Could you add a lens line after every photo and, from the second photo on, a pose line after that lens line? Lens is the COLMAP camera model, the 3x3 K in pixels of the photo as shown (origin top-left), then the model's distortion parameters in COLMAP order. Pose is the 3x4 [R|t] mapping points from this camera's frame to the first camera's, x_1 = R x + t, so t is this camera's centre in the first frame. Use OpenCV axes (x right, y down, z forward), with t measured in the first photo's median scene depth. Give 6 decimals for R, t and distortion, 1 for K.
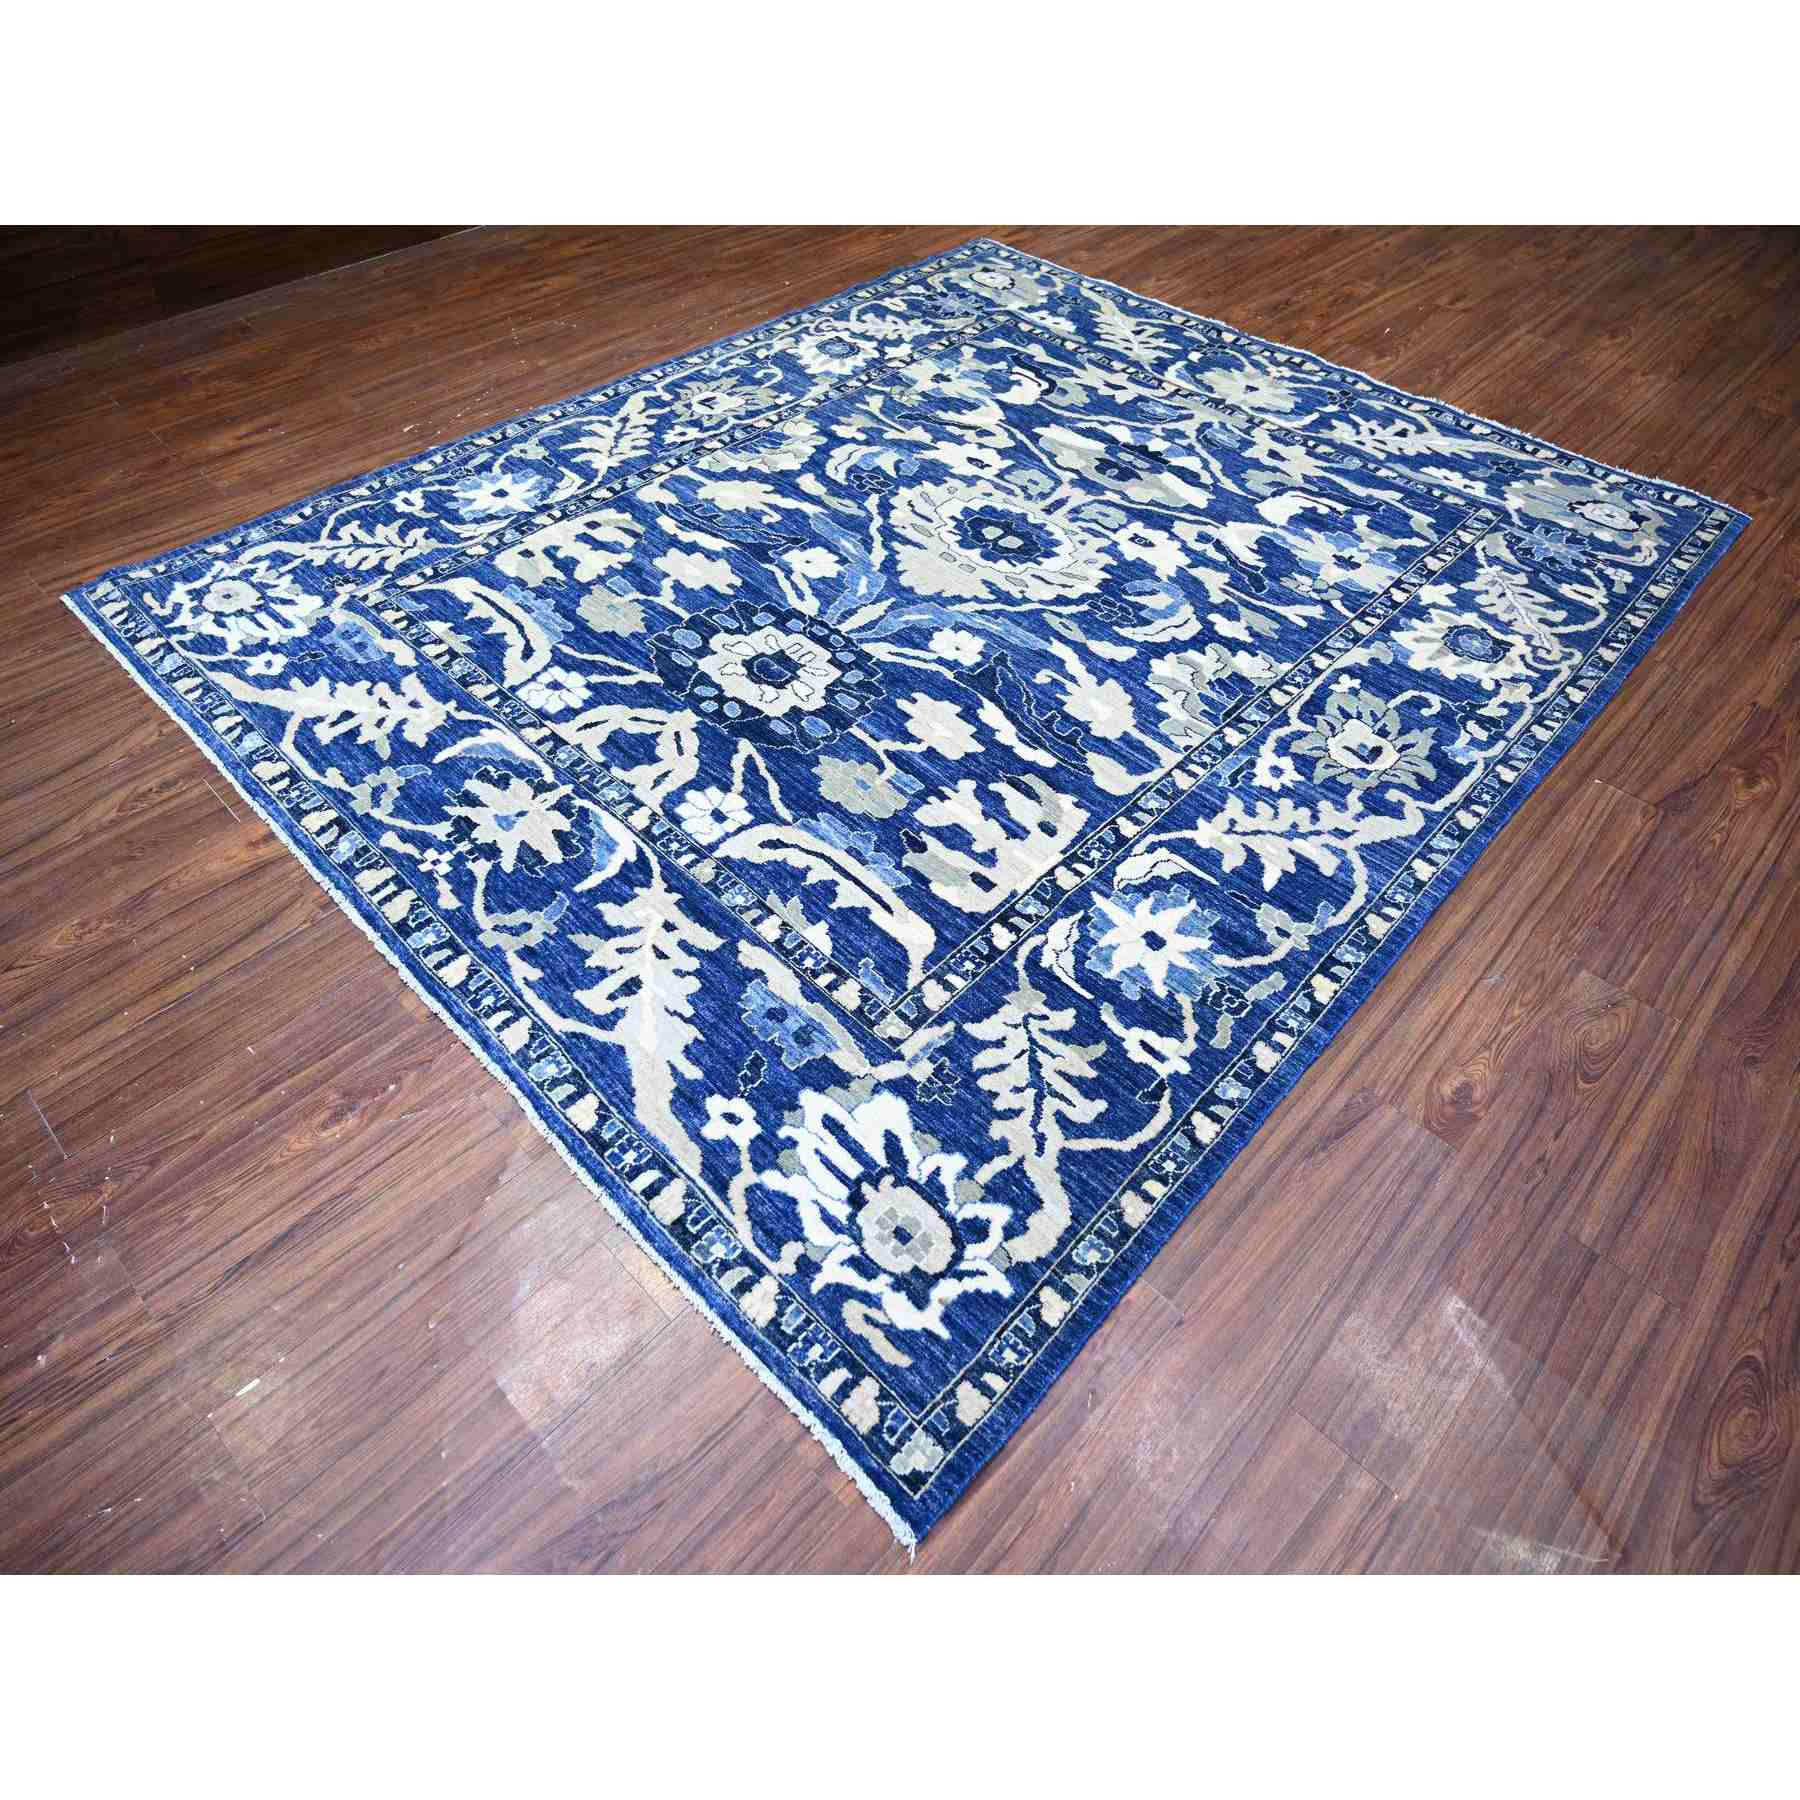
lens RADIAL K [[1116.2, 0, 930.9], [0, 1116.2, 901.8], [0, 0, 1]] dist [-0.010125, 0.001705]
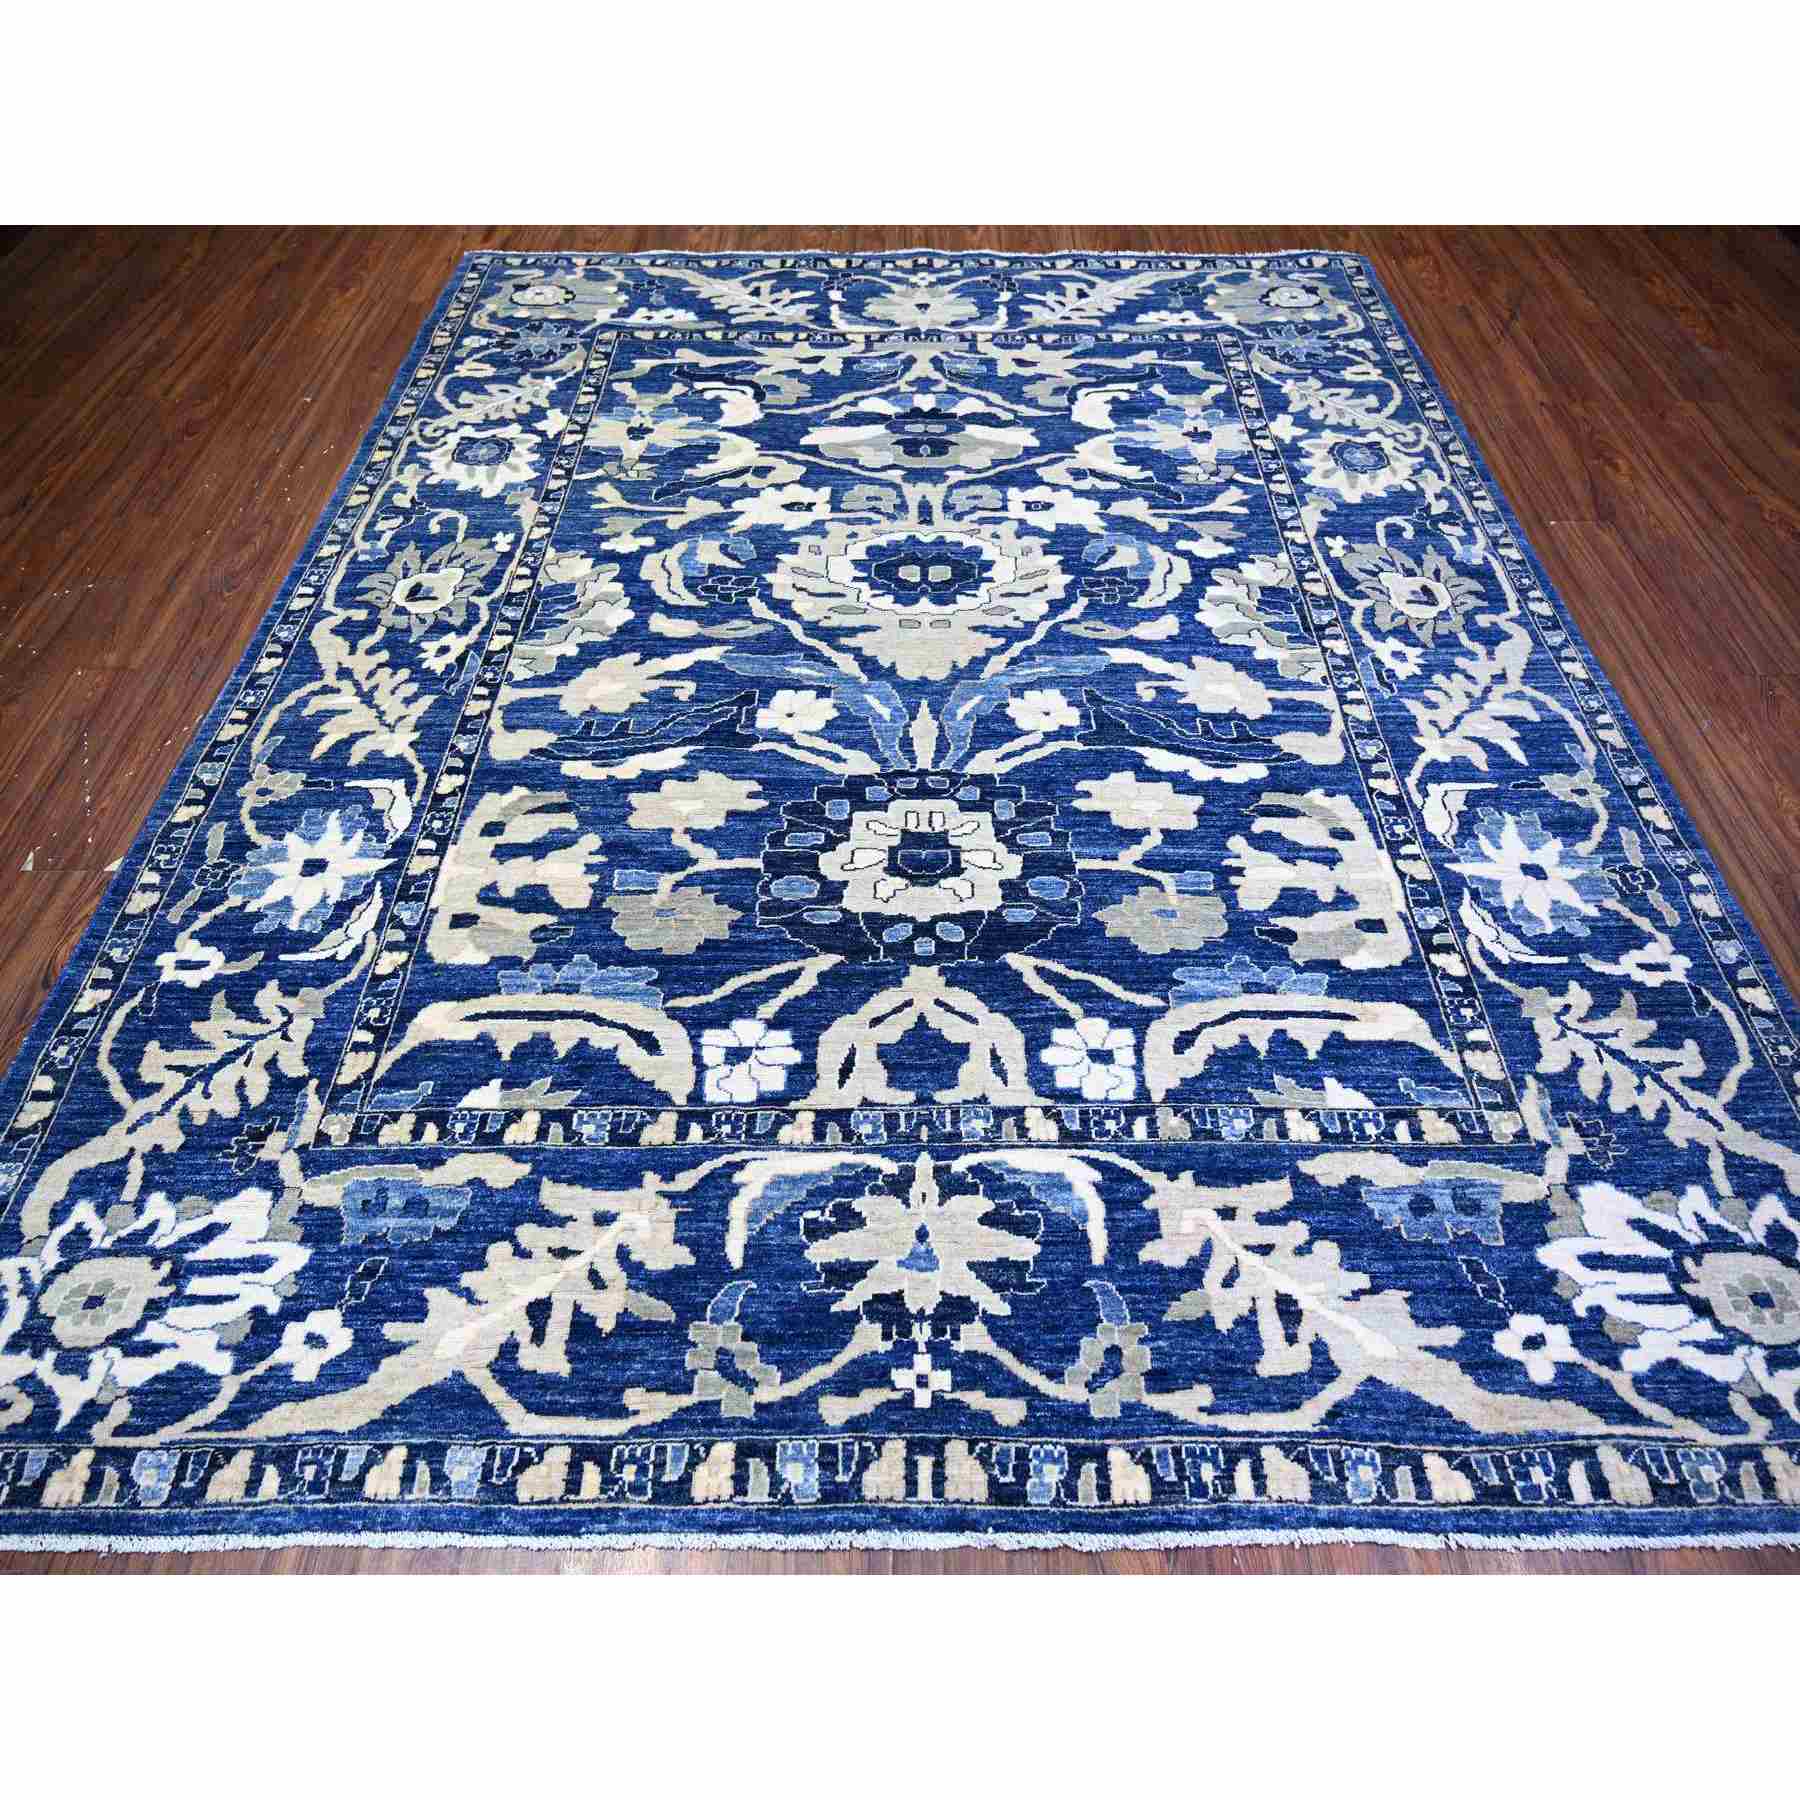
lens RADIAL K [[1116.2, 0, 930.9], [0, 1116.2, 901.8], [0, 0, 1]] dist [-0.010125, 0.001705]
pose [[0.717009, -0.563557, 0.410245, -0.511451], [0.534696, 0.822238, 0.194997, -0.362586], [-0.447212, 0.079542, 0.890884, 0.368386]]
